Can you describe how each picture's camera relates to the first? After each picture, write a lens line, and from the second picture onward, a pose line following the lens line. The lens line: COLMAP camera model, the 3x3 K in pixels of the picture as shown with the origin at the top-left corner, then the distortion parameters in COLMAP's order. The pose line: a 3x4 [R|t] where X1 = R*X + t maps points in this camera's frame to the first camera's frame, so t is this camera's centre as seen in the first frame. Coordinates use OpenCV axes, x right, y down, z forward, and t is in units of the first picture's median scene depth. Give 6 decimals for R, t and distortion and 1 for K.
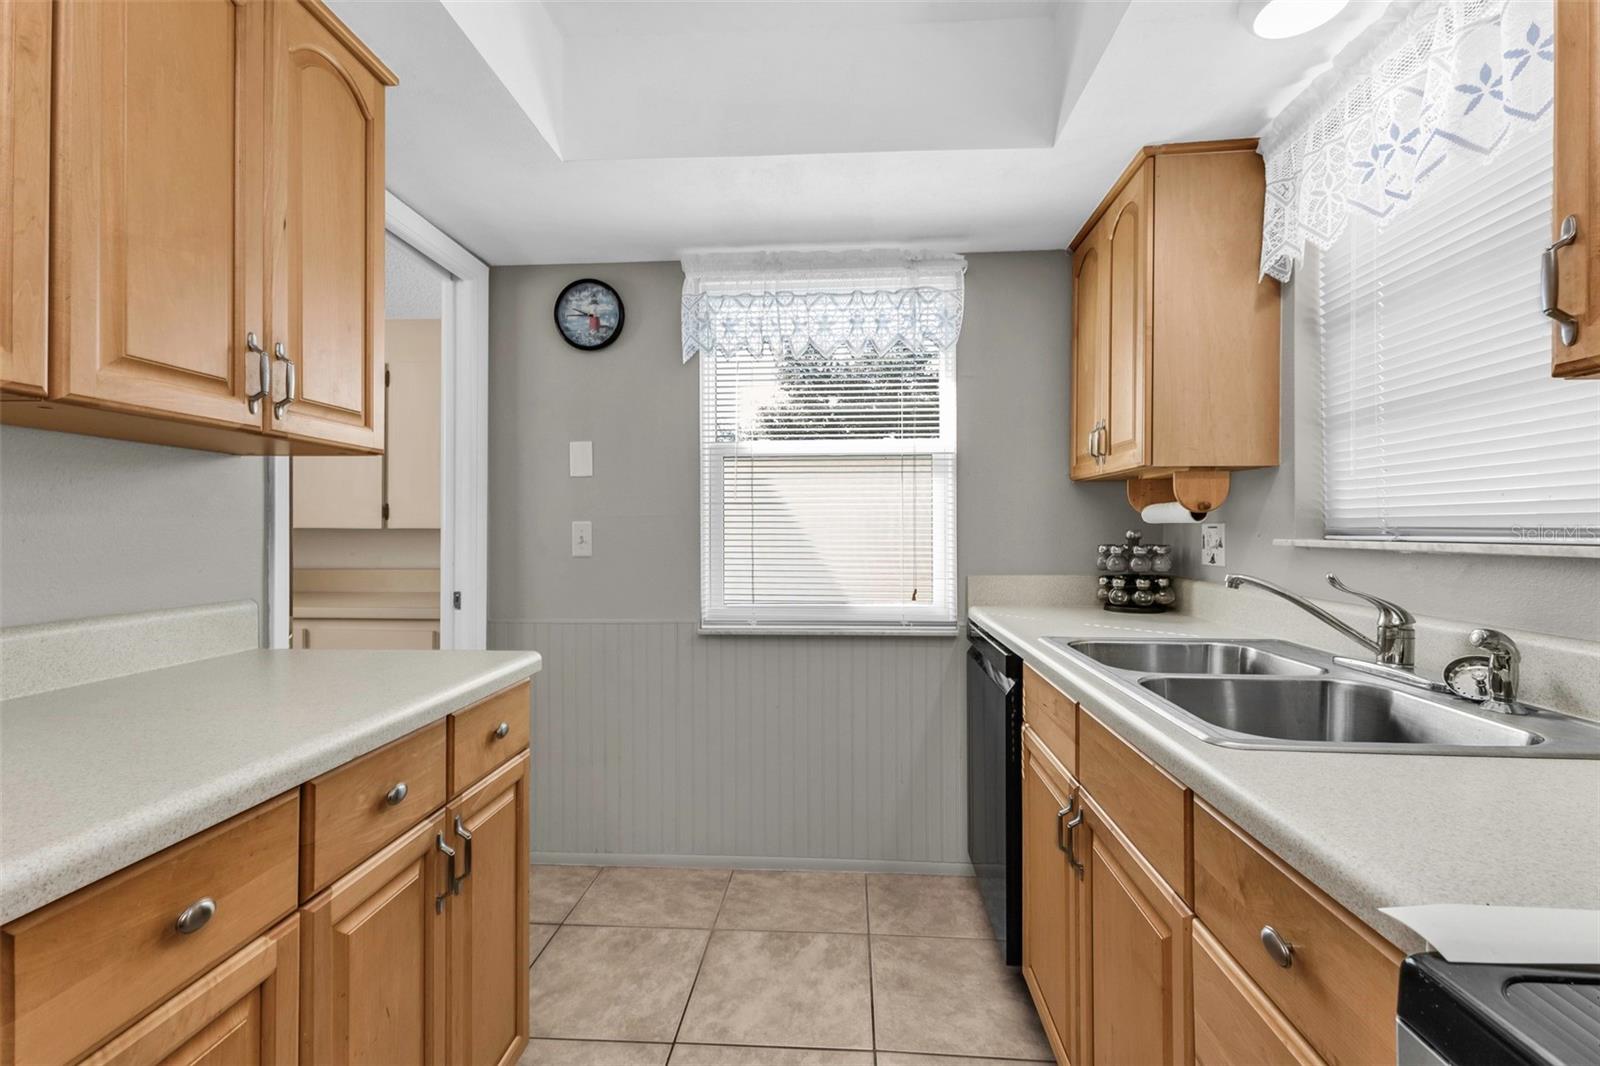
lens RADIAL K [[698.6, 0, 804.0], [0, 698.6, 529.1], [0, 0, 1]] dist [0.004704, -0.000227]
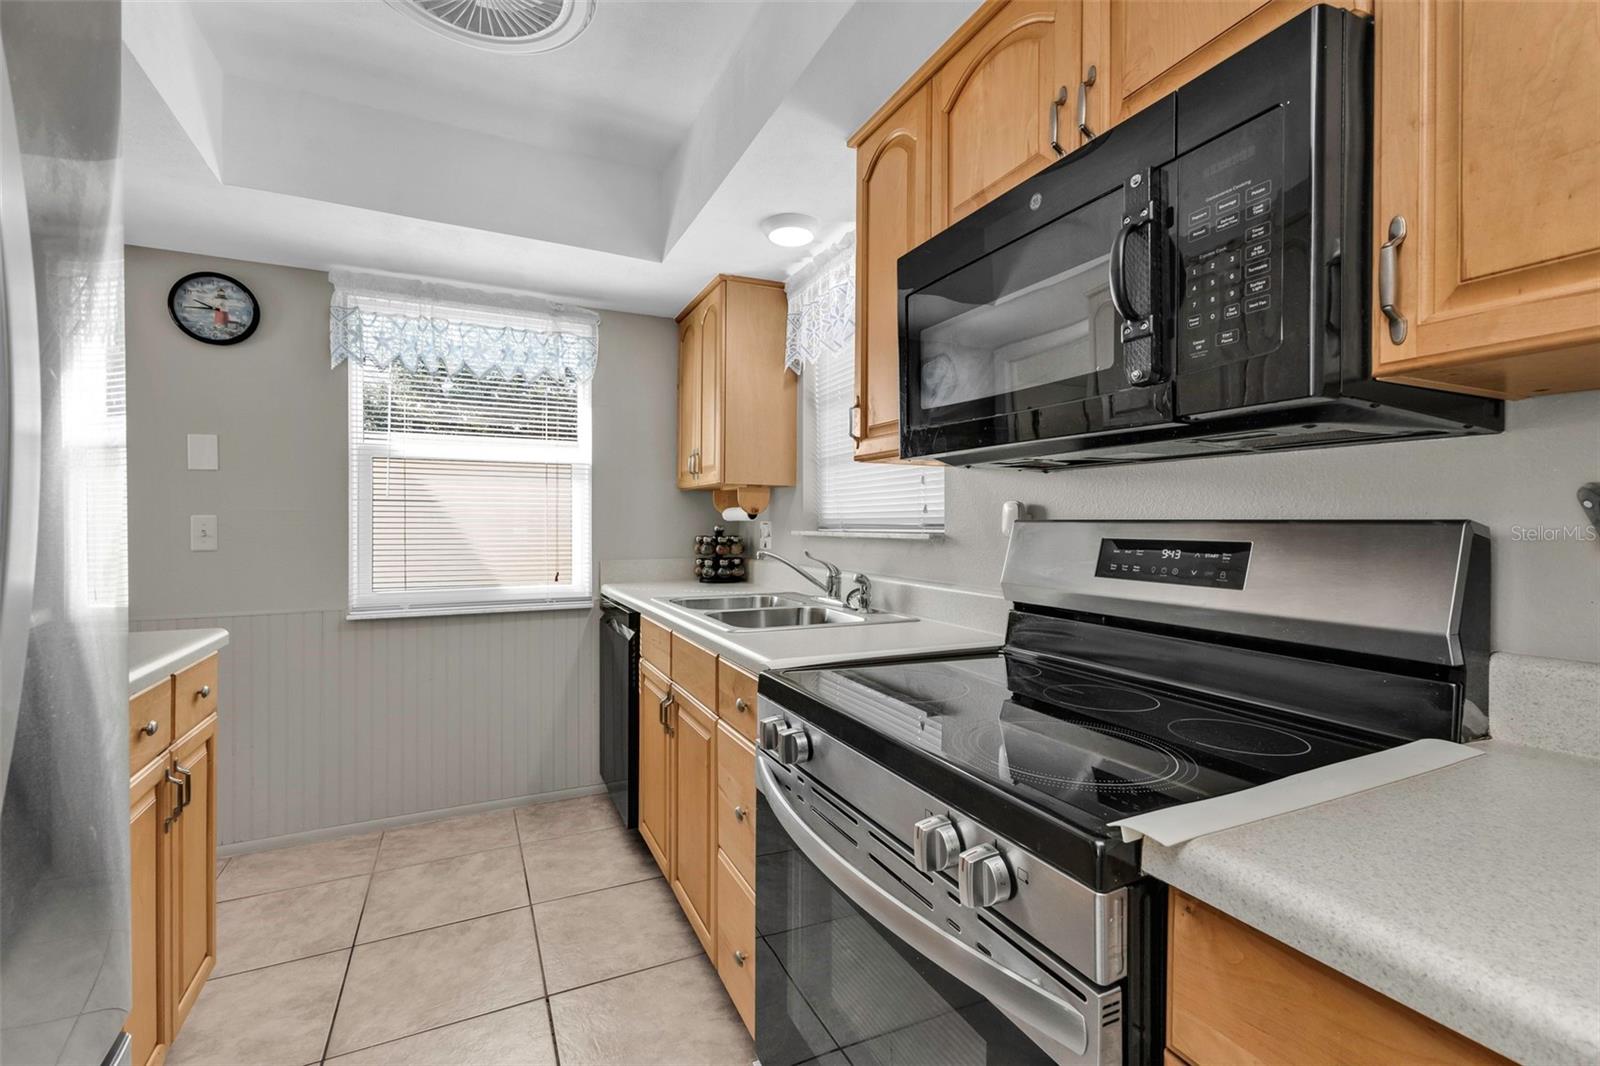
lens RADIAL K [[690.8, 0, 811.9], [0, 690.8, 527.5], [0, 0, 1]] dist [0.008814, -0.000050]
pose [[0.861856, 0.001893, 0.507149, -0.086514], [-0.003702, 0.999990, 0.002558, 0.001076], [-0.507139, -0.004082, 0.861854, -0.334603]]
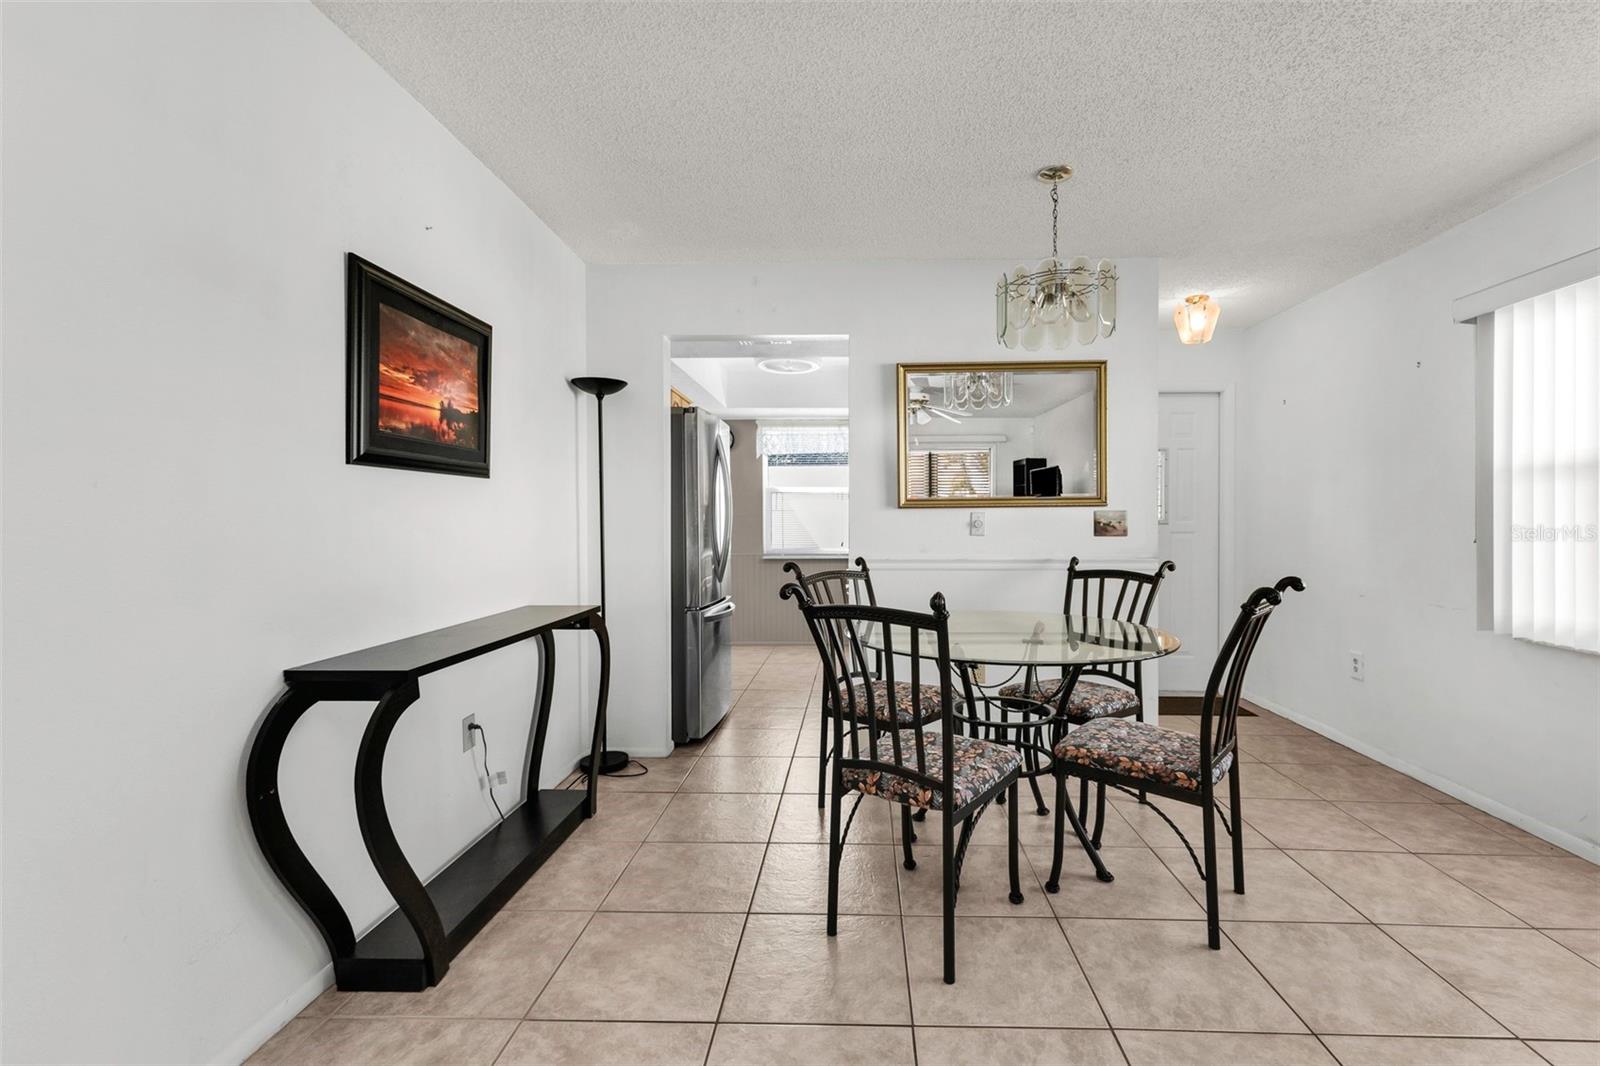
lens RADIAL K [[705.3, 0, 850.1], [0, 705.3, 526.4], [0, 0, 1]] dist [0.010009, 0.000018]
pose [[0.998569, -0.004387, 0.053300, 0.044571], [0.003932, 0.999955, 0.008643, 0.001169], [-0.053335, -0.008421, 0.998541, -2.003553]]
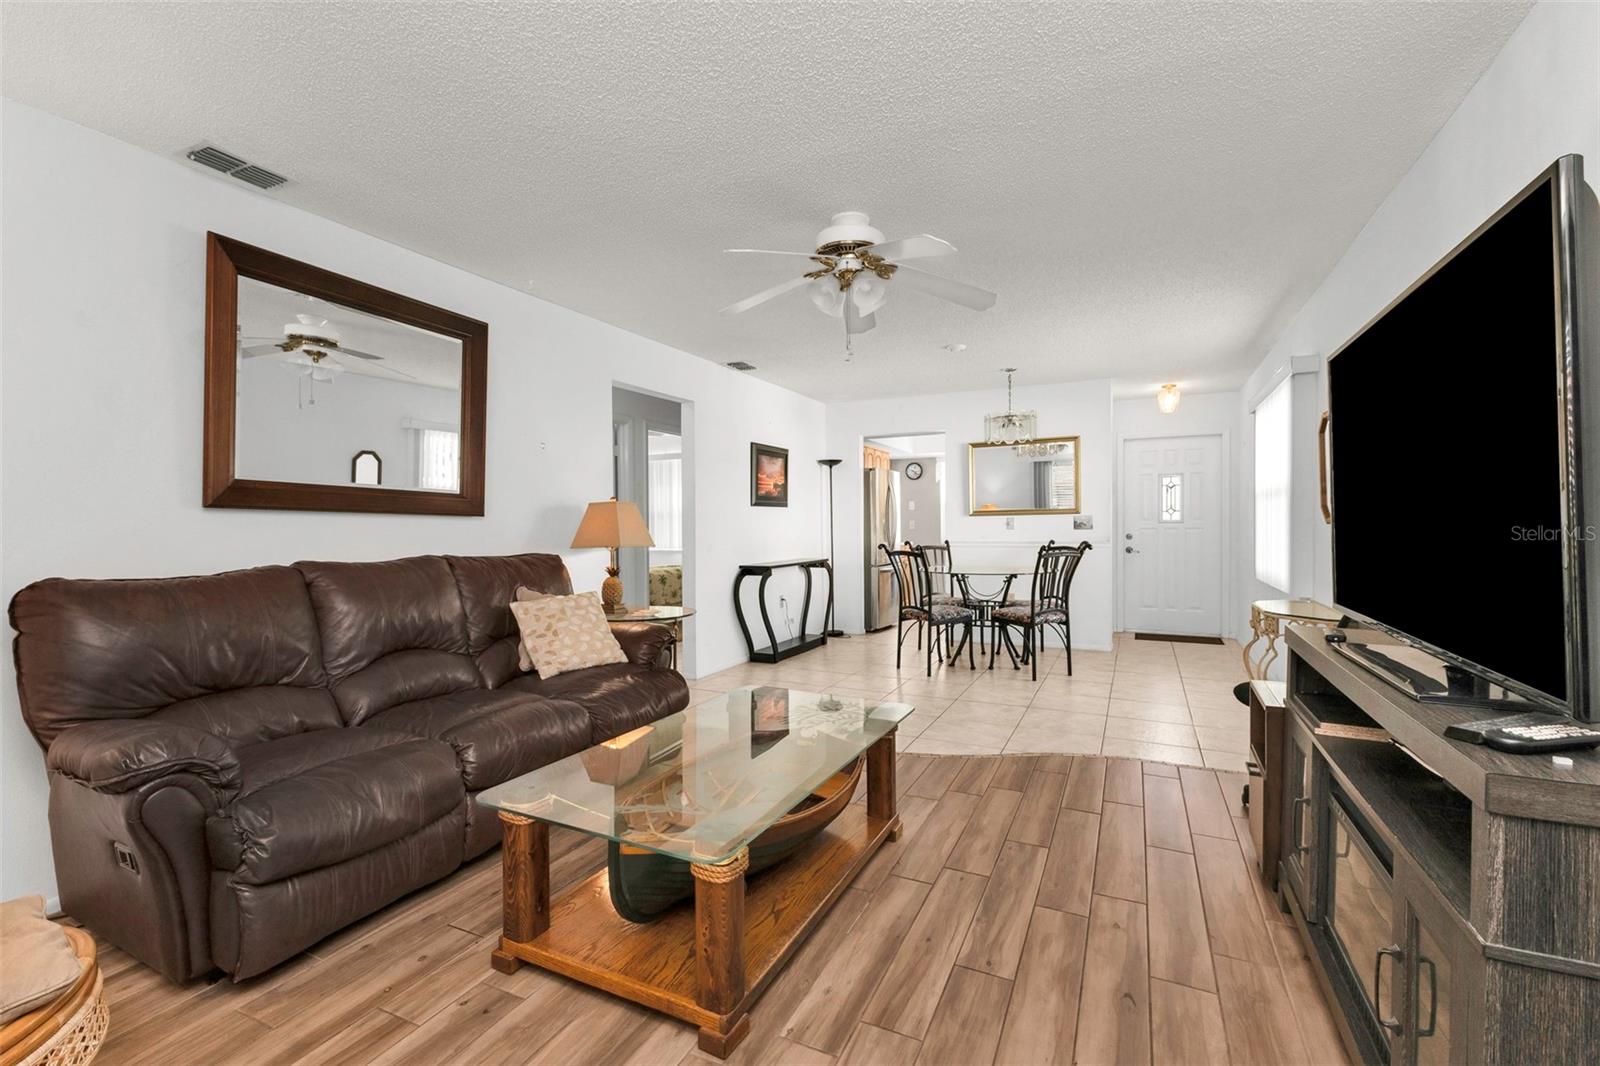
lens RADIAL K [[698.6, 0, 804.0], [0, 698.6, 529.1], [0, 0, 1]] dist [0.004704, -0.000227]
pose [[0.931274, -0.008030, -0.364230, 0.695810], [0.011322, 0.999912, 0.006906, 0.003435], [0.364143, -0.010556, 0.931283, -3.639676]]
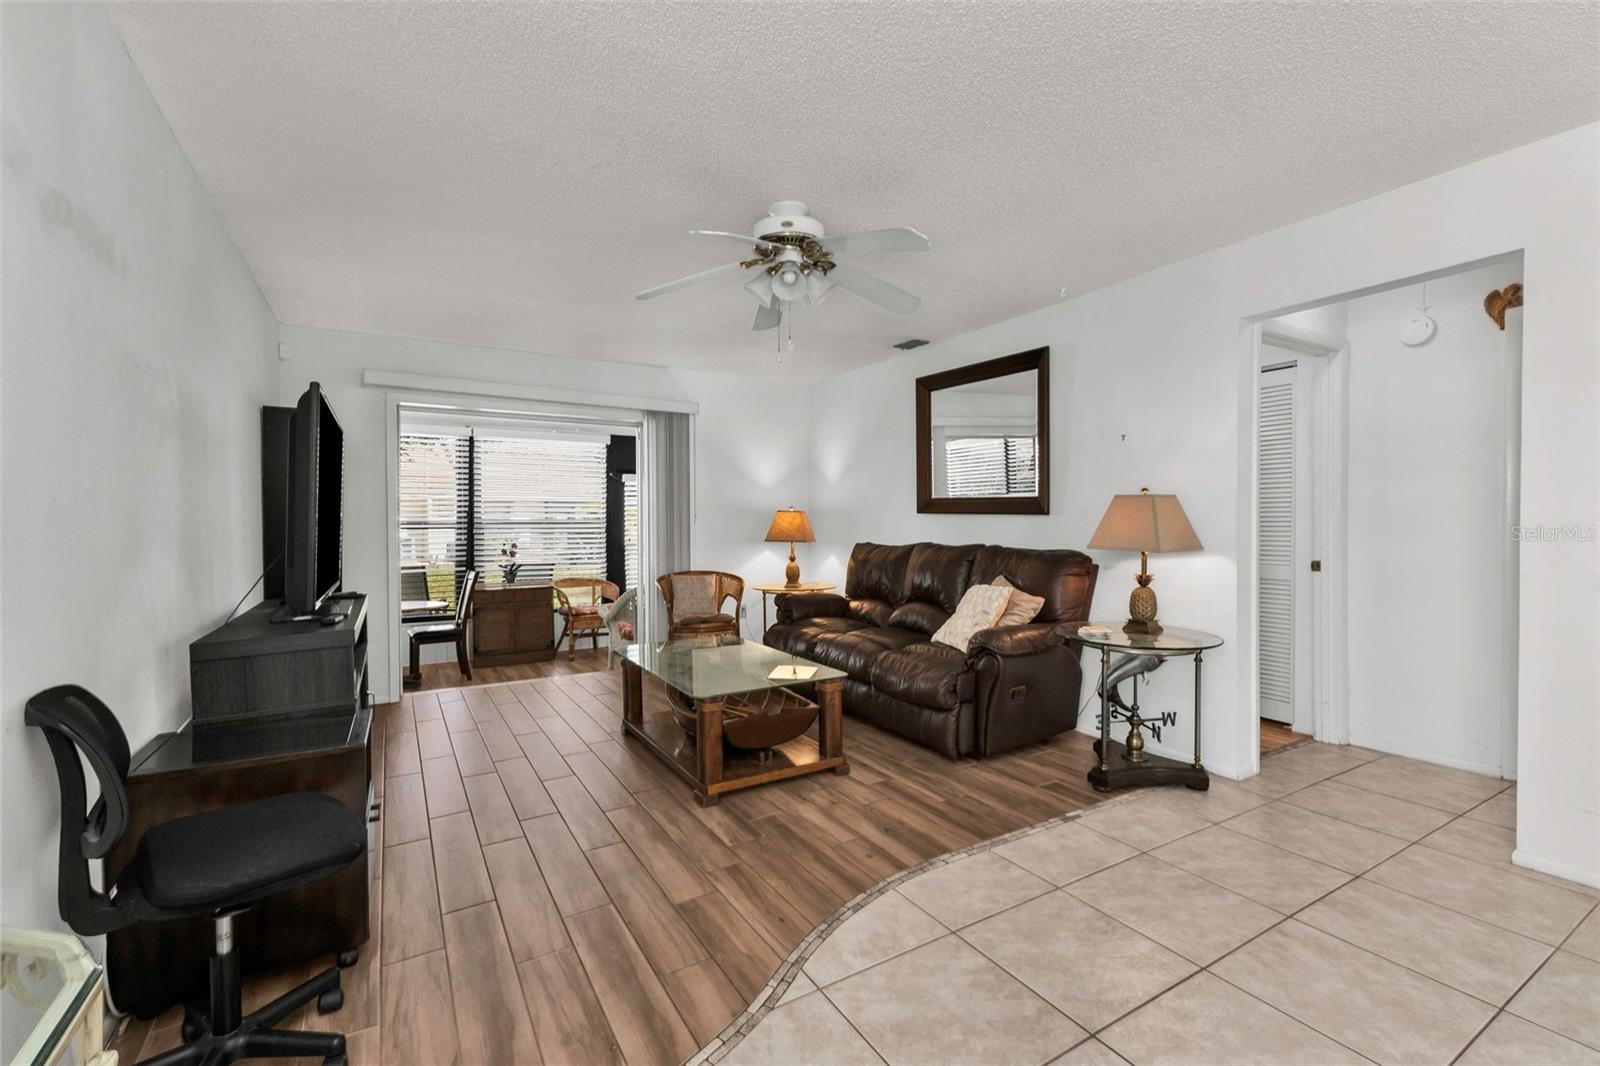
lens RADIAL K [[698.6, 0, 804.0], [0, 698.6, 529.1], [0, 0, 1]] dist [0.004704, -0.000227]
pose [[-0.814063, 0.006022, -0.580746, 1.021040], [0.002480, 0.999973, 0.006893, -0.001151], [0.580771, 0.004171, -0.814056, -1.257868]]
